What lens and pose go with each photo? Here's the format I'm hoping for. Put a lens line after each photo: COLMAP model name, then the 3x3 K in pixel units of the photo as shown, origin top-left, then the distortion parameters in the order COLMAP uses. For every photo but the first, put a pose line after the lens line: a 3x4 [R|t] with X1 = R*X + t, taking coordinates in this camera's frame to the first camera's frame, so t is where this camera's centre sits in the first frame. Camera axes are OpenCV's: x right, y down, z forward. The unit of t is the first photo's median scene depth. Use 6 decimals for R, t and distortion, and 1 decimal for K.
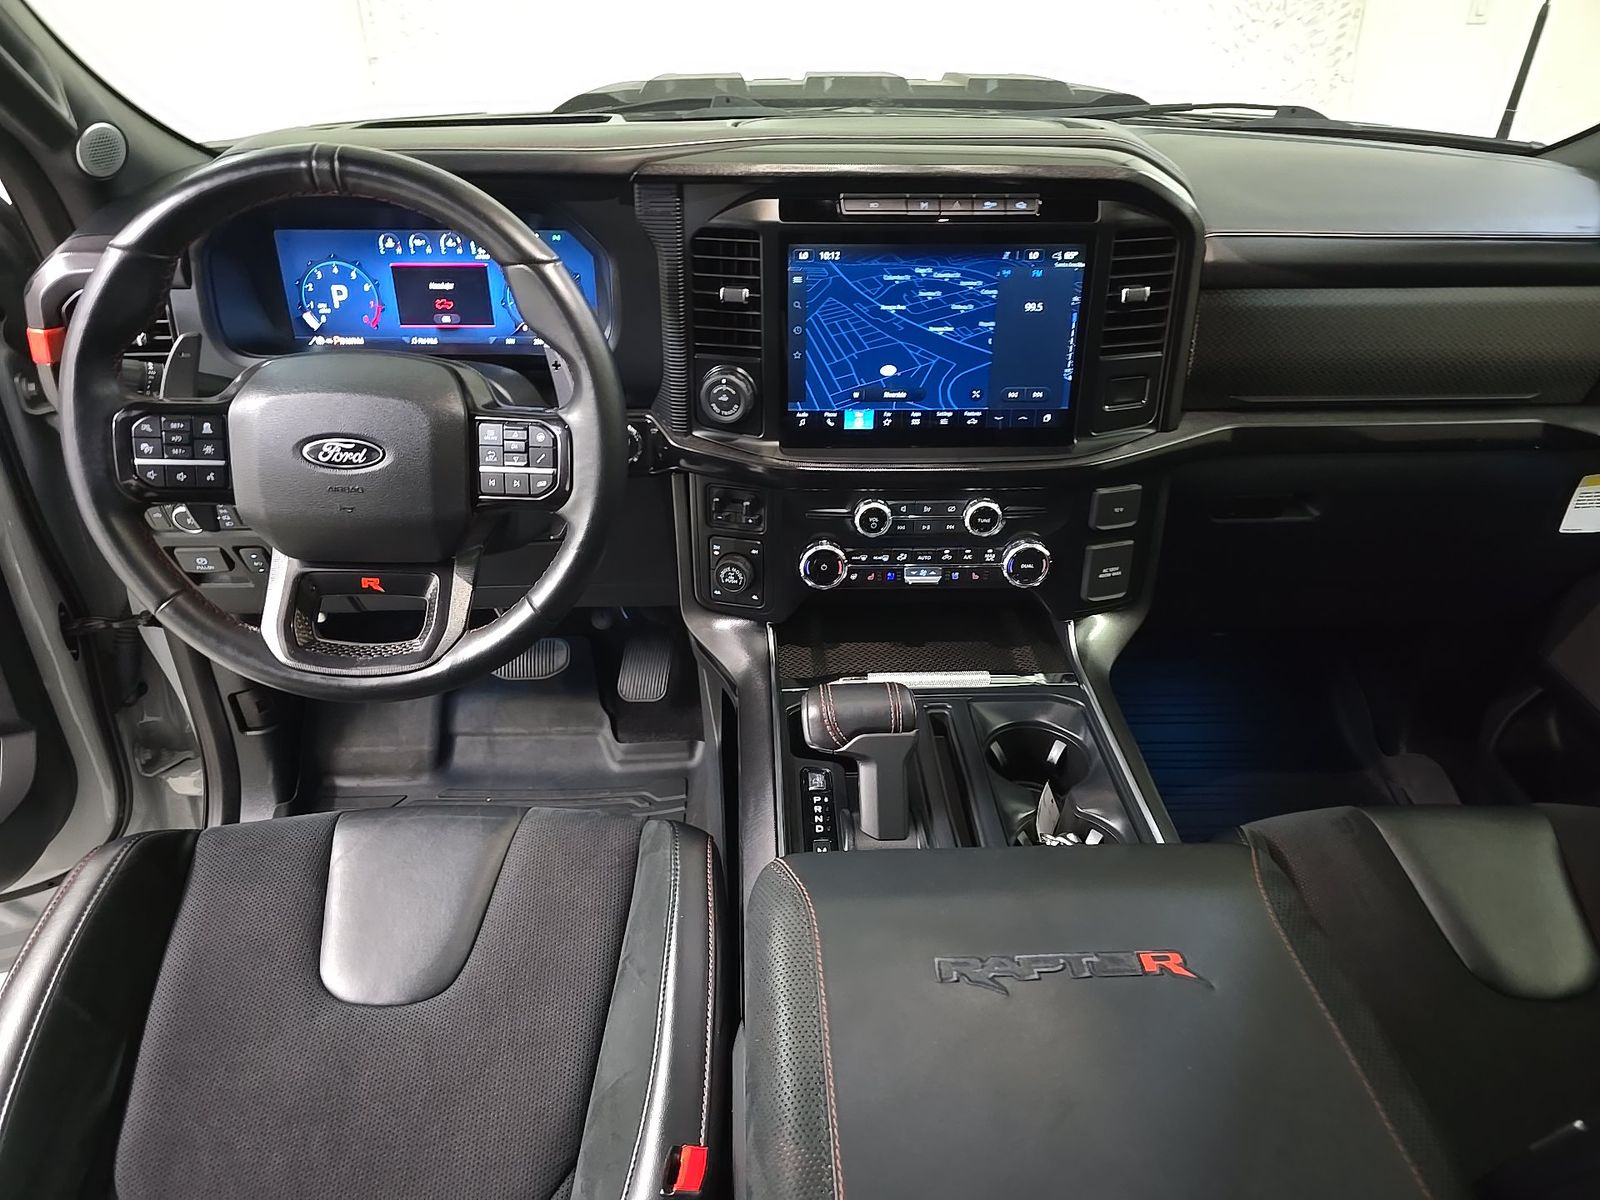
lens RADIAL K [[1089.4, 0, 800.0], [0, 1089.4, 600.0], [0, 0, 1]] dist [0.069565, -0.072917]
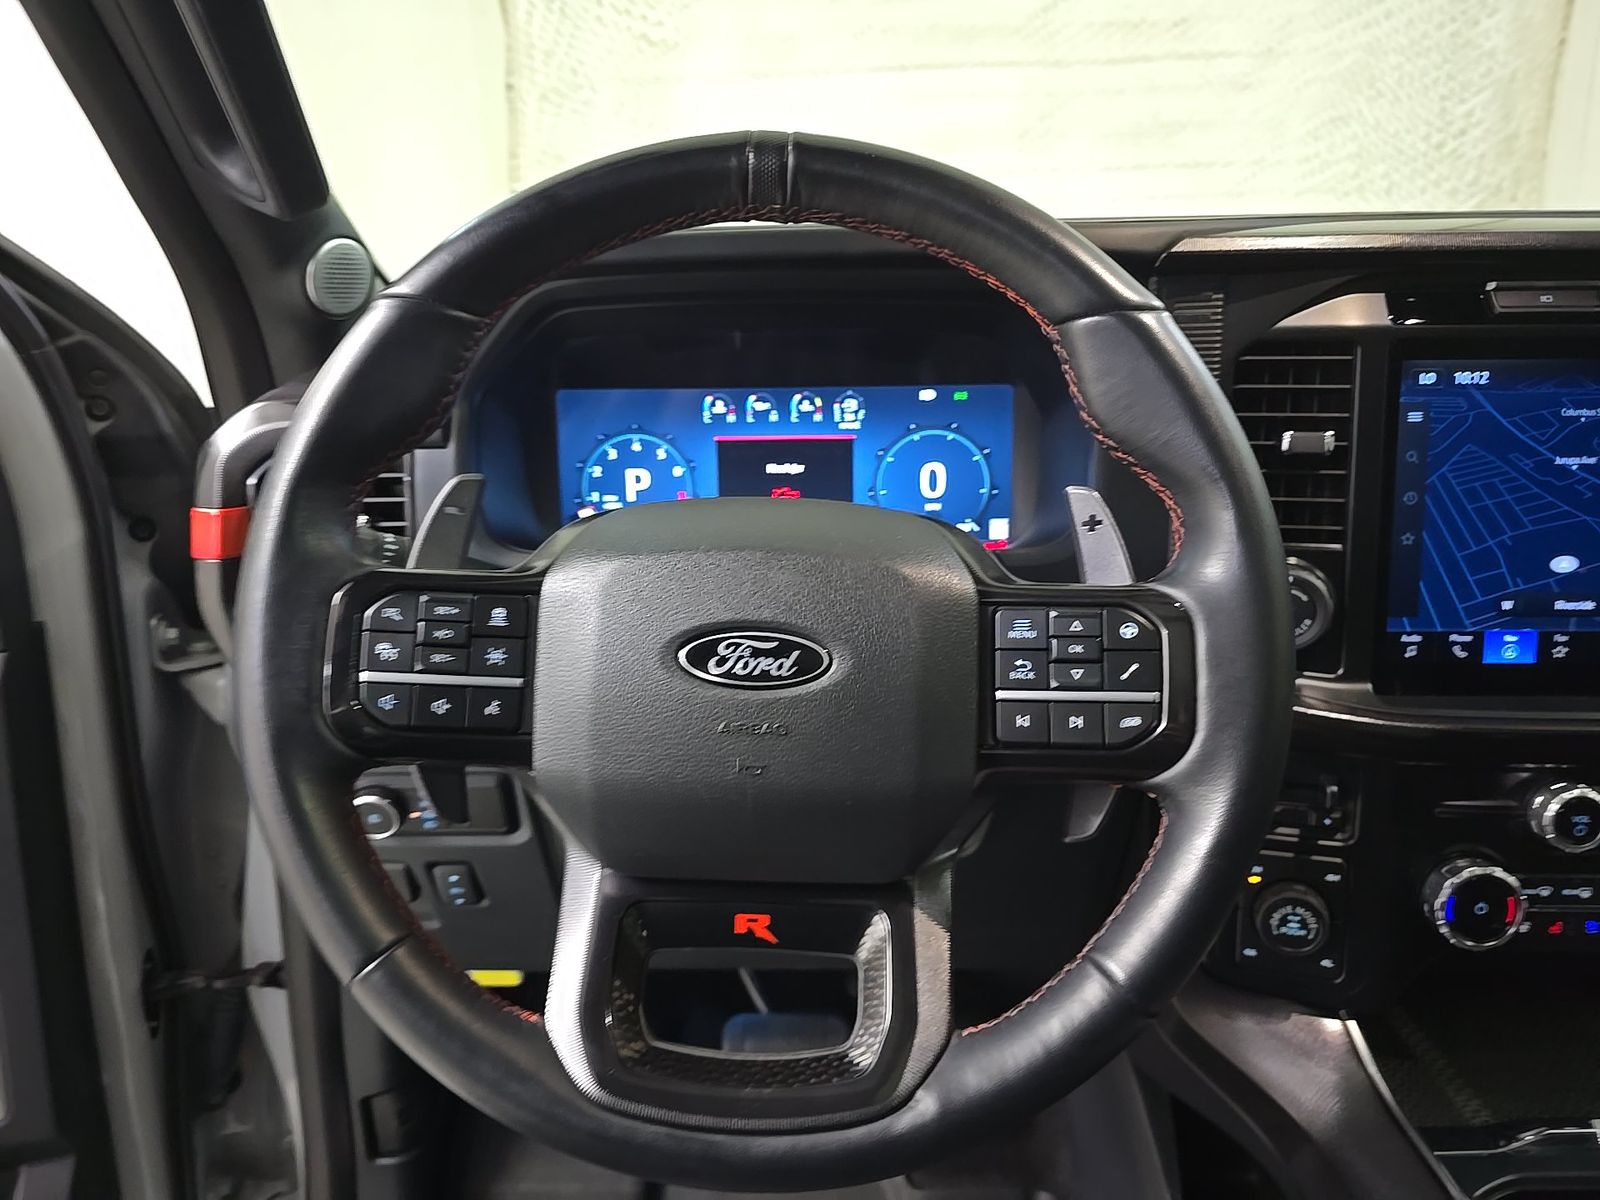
lens RADIAL K [[1088.6, 0, 800.0], [0, 1088.6, 600.0], [0, 0, 1]] dist [0.037896, -0.042512]
pose [[0.997976, -0.003184, -0.063515, -0.301749], [-0.016239, 0.952877, -0.302923, -0.005127], [0.061486, 0.303341, 0.950896, 0.426185]]
